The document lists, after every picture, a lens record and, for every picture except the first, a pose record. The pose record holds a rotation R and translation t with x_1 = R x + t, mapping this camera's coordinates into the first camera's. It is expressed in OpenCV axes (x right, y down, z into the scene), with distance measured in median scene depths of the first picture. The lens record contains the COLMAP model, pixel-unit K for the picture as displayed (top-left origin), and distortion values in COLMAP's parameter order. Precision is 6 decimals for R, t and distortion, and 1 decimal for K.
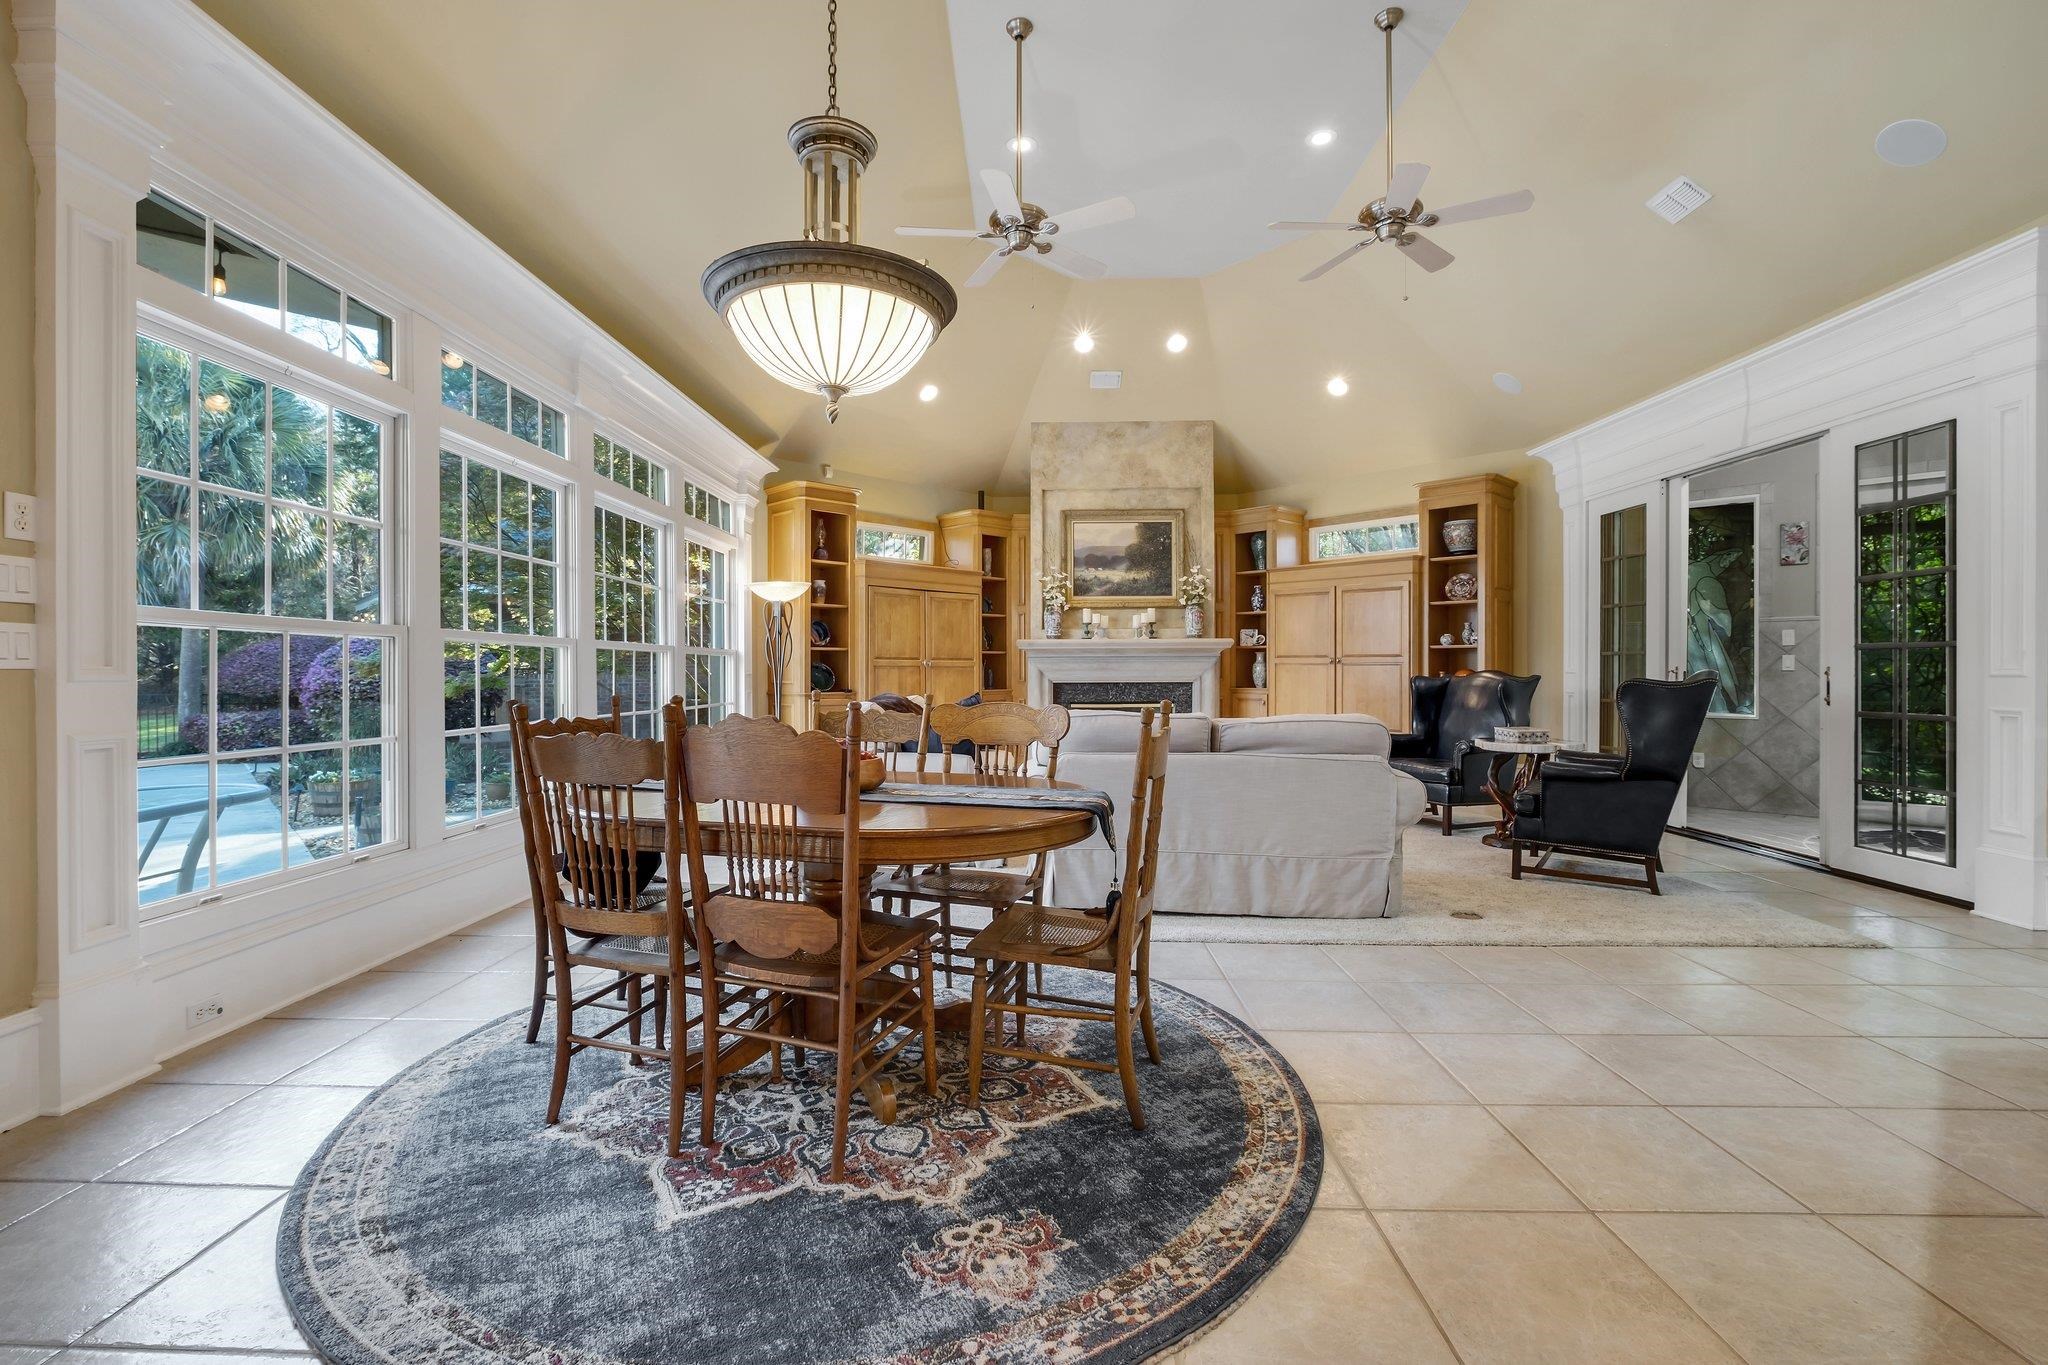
lens RADIAL K [[887.1, 0, 1026.6], [0, 887.1, 676.4], [0, 0, 1]] dist [-0.009851, 0.001070]
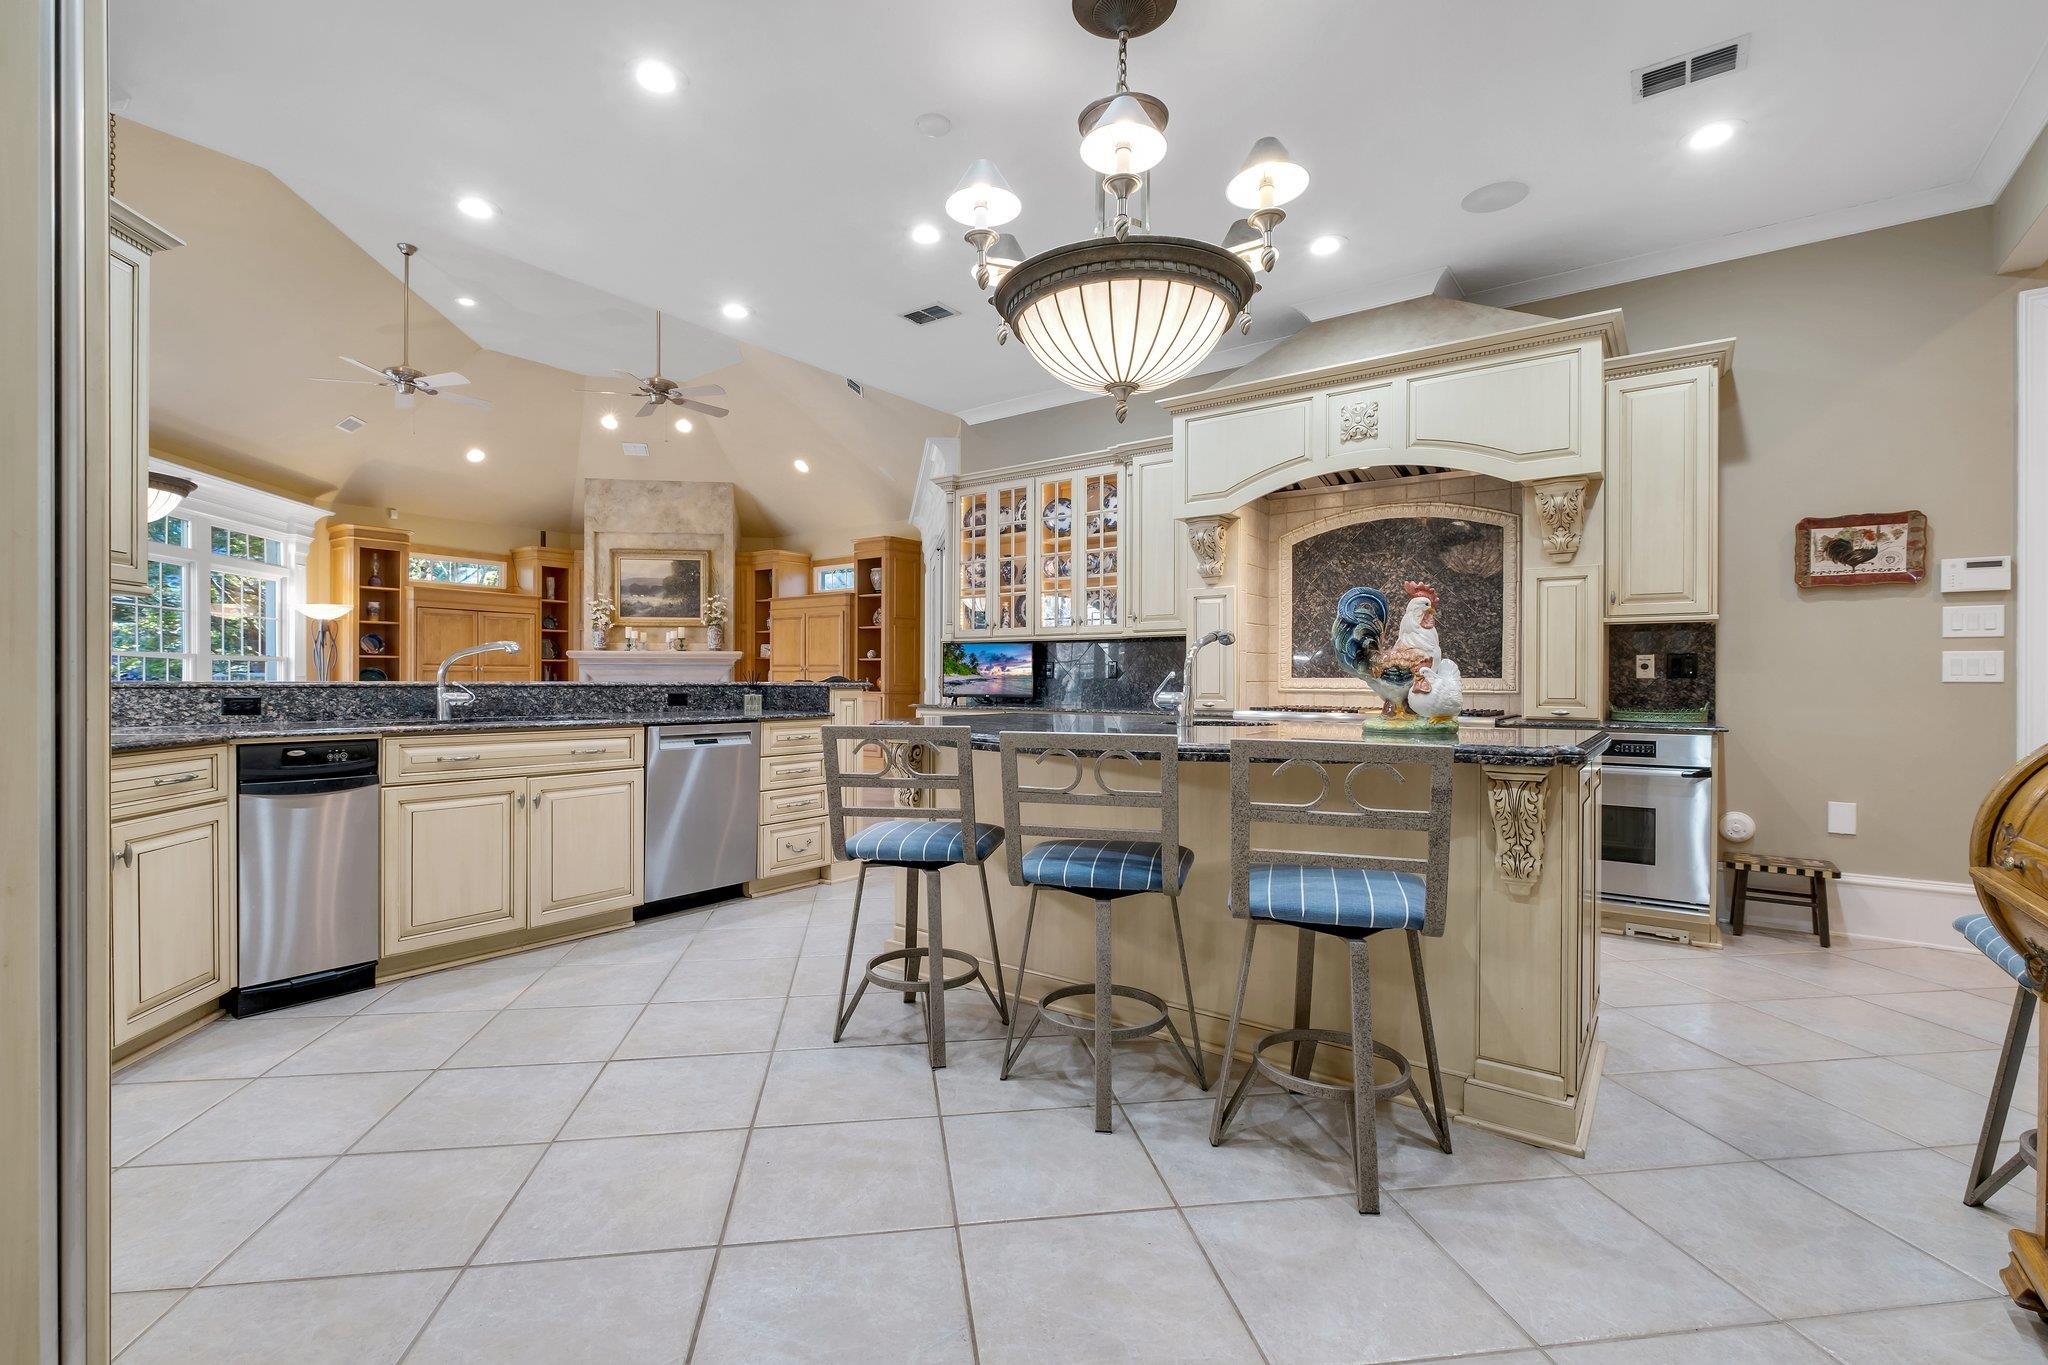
lens RADIAL K [[887.1, 0, 1012.6], [0, 887.1, 689.1], [0, 0, 1]] dist [-0.009851, 0.001070]
pose [[0.985383, 0.004442, 0.170294, 0.393853], [-0.005294, 0.999976, 0.004545, 0.004587], [-0.170269, -0.005380, 0.985383, -0.346687]]
